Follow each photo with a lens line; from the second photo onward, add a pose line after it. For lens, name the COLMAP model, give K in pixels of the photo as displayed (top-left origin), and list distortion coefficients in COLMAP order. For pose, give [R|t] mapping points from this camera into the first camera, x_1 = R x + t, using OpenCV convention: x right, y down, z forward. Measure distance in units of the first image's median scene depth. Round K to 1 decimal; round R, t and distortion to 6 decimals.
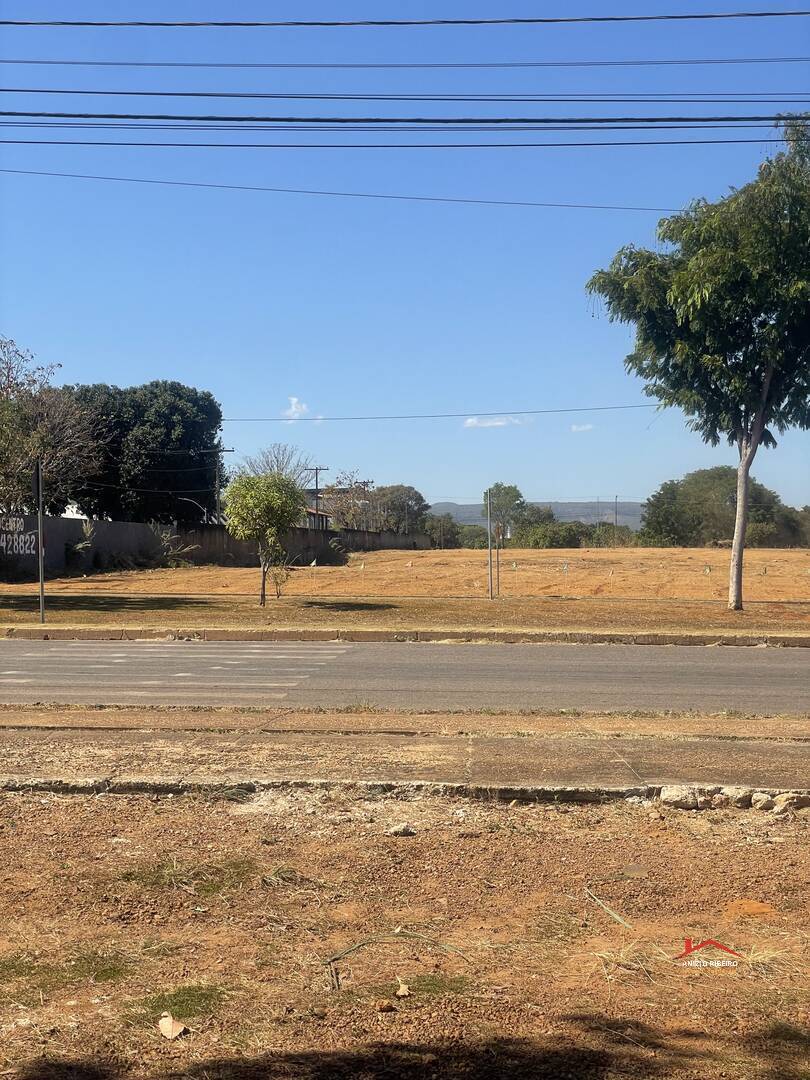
lens RADIAL K [[1503.2, 0, 397.2], [0, 1503.2, 539.8], [0, 0, 1]] dist [0.110371, 0.000000]
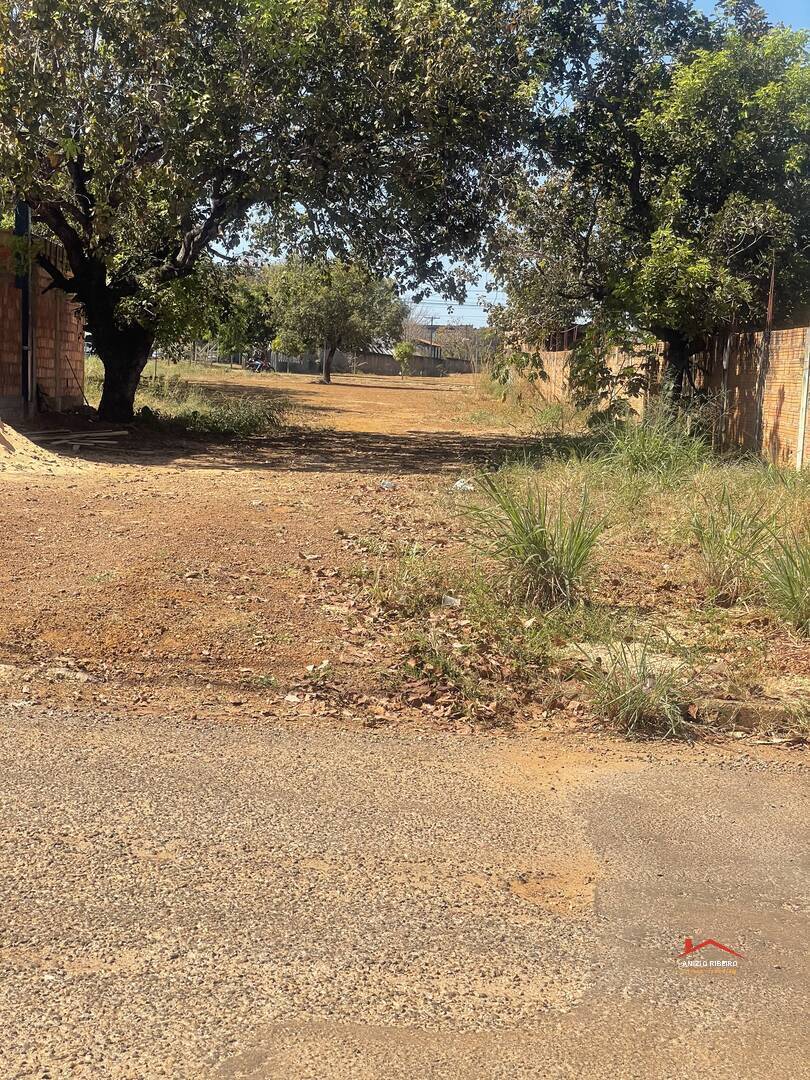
lens RADIAL K [[1503.2, 0, 399.3], [0, 1503.2, 541.8], [0, 0, 1]] dist [0.110371, 0.000000]
pose [[0.995583, 0.056437, -0.075035, 0.184496], [-0.047430, 0.992019, 0.116828, 0.007583], [0.081030, -0.112753, 0.990314, -2.480720]]
